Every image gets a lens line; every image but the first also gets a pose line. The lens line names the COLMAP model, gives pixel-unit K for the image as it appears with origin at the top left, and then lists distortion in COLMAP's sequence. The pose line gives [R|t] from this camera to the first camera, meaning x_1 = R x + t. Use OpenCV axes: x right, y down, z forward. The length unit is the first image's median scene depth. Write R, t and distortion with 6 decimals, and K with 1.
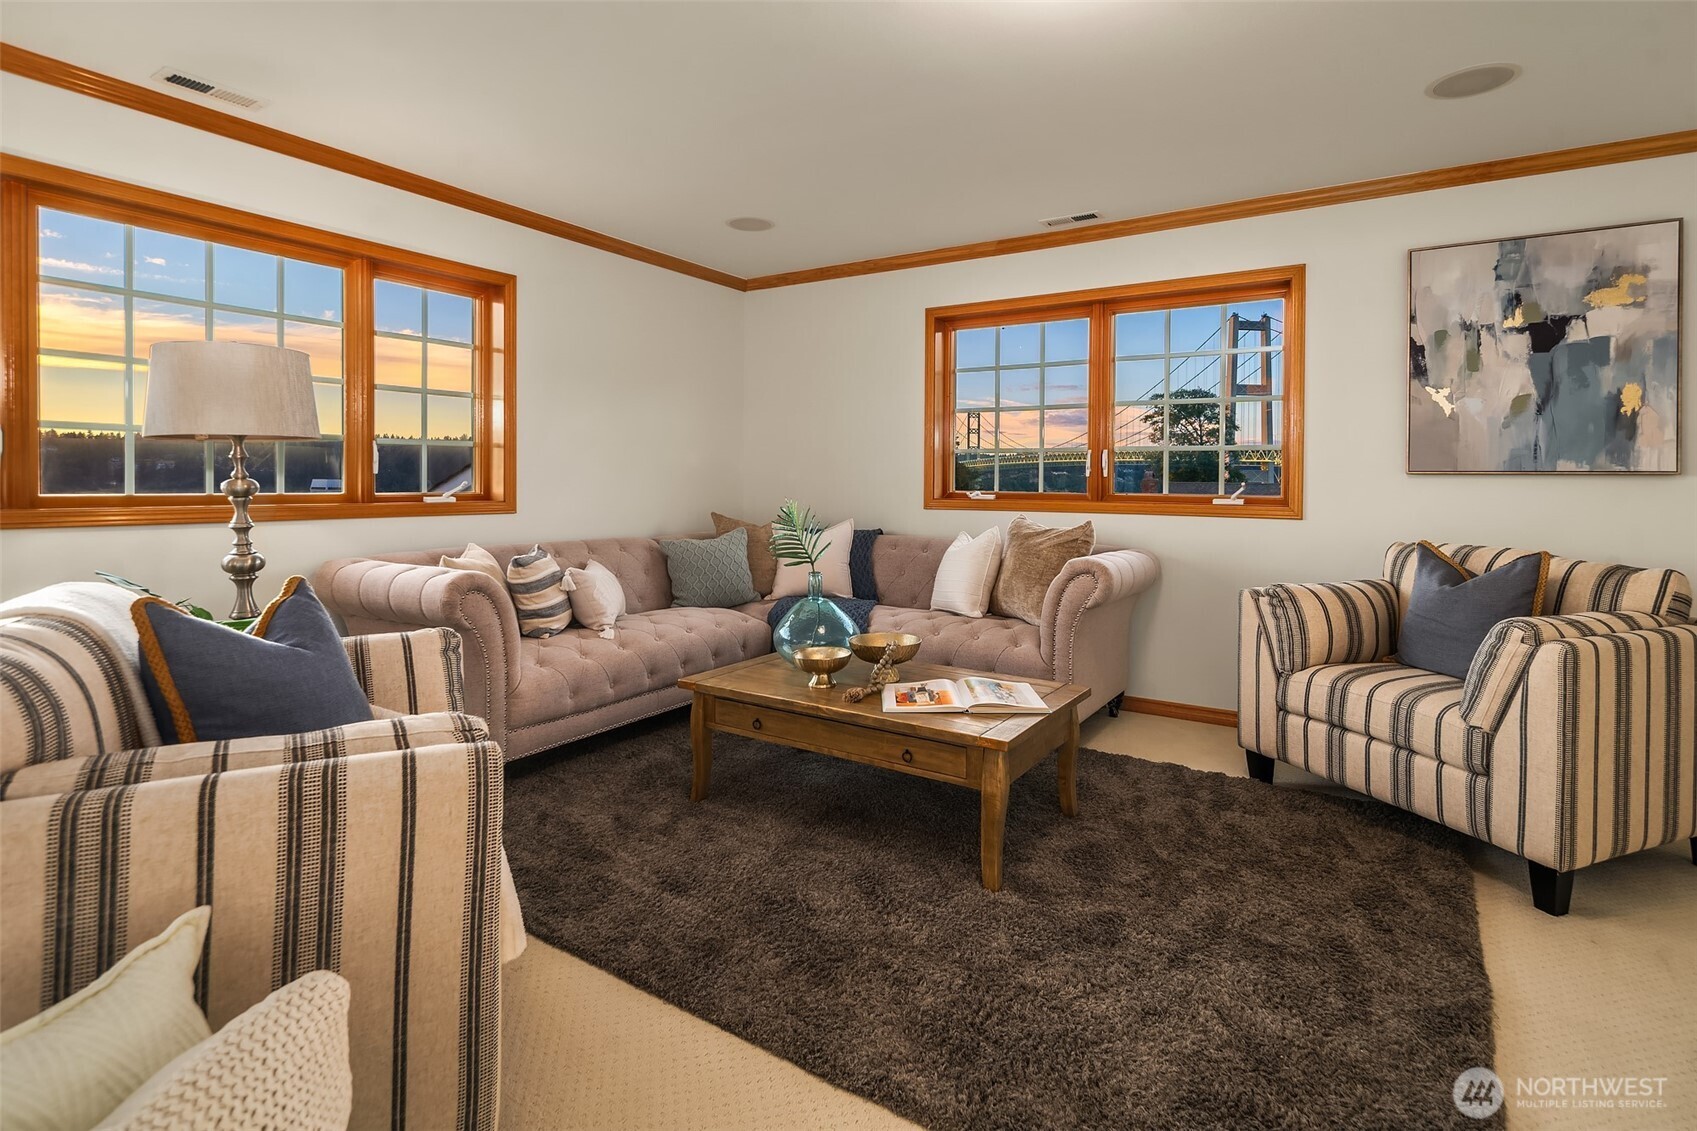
lens RADIAL K [[827.7, 0, 849.9], [0, 827.7, 540.8], [0, 0, 1]] dist [0.002789, 0.000403]
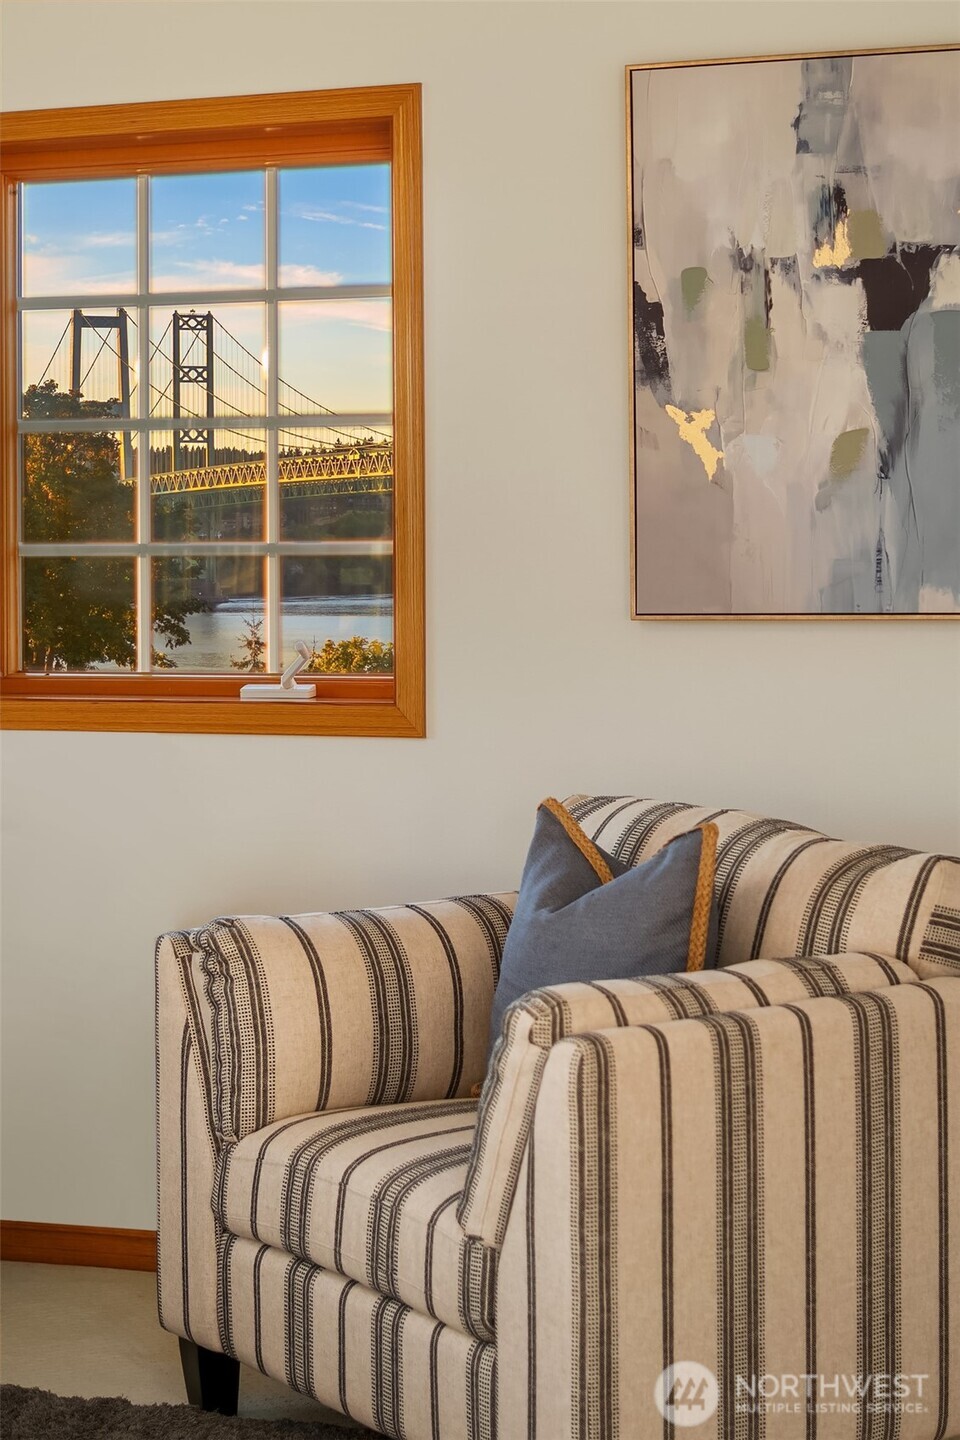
lens RADIAL K [[2783.8, 0, 480.0], [0, 2783.8, 720.0], [0, 0, 1]] dist [-0.056577, -0.134230]
pose [[0.972532, -0.034493, 0.230197, 0.320413], [0.035567, 0.999367, -0.000516, -0.038294], [-0.230034, 0.008689, 0.973144, -0.337482]]
